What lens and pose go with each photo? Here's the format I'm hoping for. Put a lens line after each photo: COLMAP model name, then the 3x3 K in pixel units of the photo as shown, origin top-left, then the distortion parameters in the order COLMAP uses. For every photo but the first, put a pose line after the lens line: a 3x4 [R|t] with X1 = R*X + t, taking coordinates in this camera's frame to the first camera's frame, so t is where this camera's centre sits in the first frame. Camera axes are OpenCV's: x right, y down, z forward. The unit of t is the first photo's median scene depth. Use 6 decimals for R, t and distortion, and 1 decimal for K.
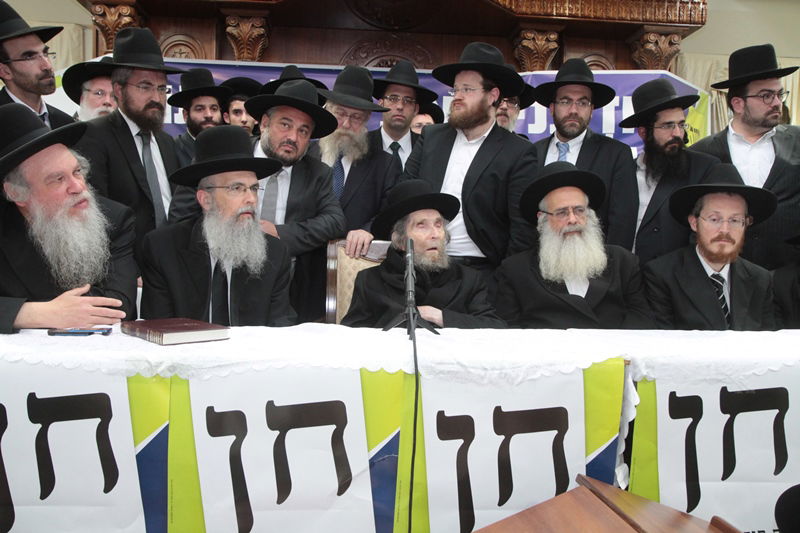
lens RADIAL K [[634.0, 0, 402.6], [0, 634.0, 274.0], [0, 0, 1]] dist [-0.100787, 0.129495]
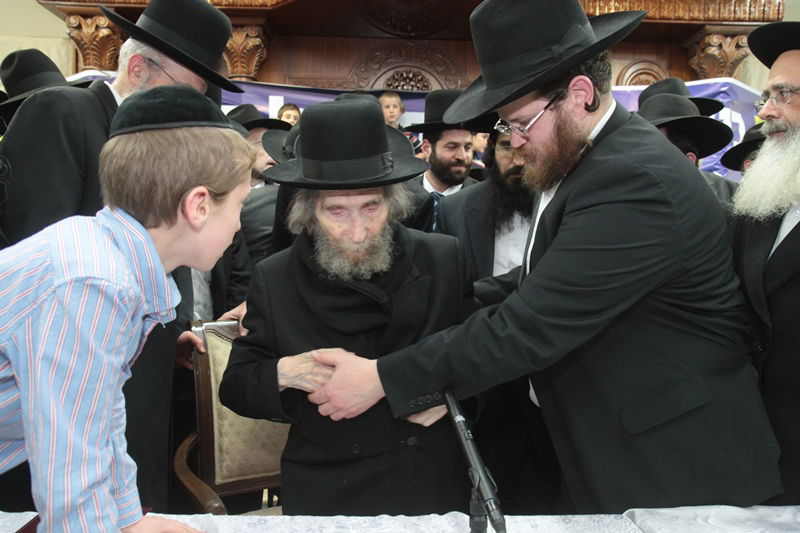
lens RADIAL K [[632.7, 0, 404.2], [0, 632.7, 279.0], [0, 0, 1]] dist [-0.105681, 0.132439]
pose [[0.998404, 0.000708, -0.056474, 0.058872], [-0.000791, 0.999999, -0.001447, -0.113581], [0.056473, 0.001490, 0.998403, 0.290205]]
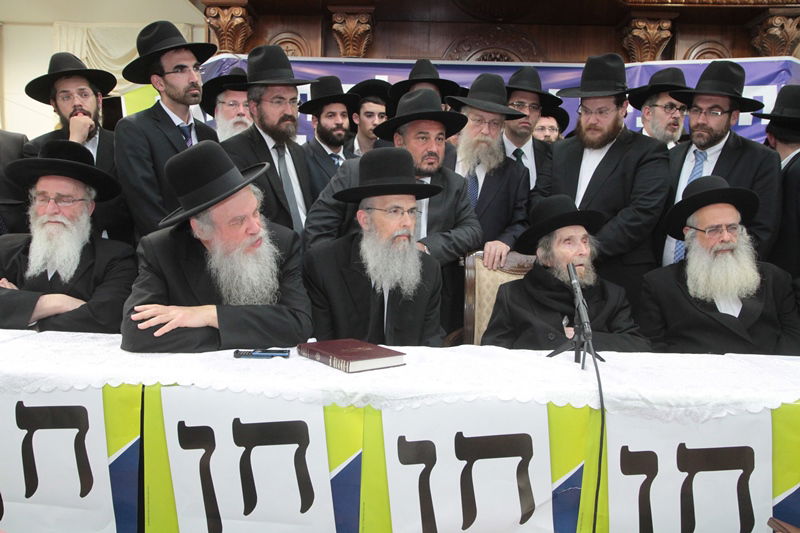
lens RADIAL K [[634.0, 0, 402.6], [0, 634.0, 274.0], [0, 0, 1]] dist [-0.100787, 0.129495]
pose [[0.993677, 0.013655, -0.111447, -0.105122], [-0.010196, 0.999450, 0.031556, -0.048978], [0.111817, -0.030220, 0.993269, -0.014457]]
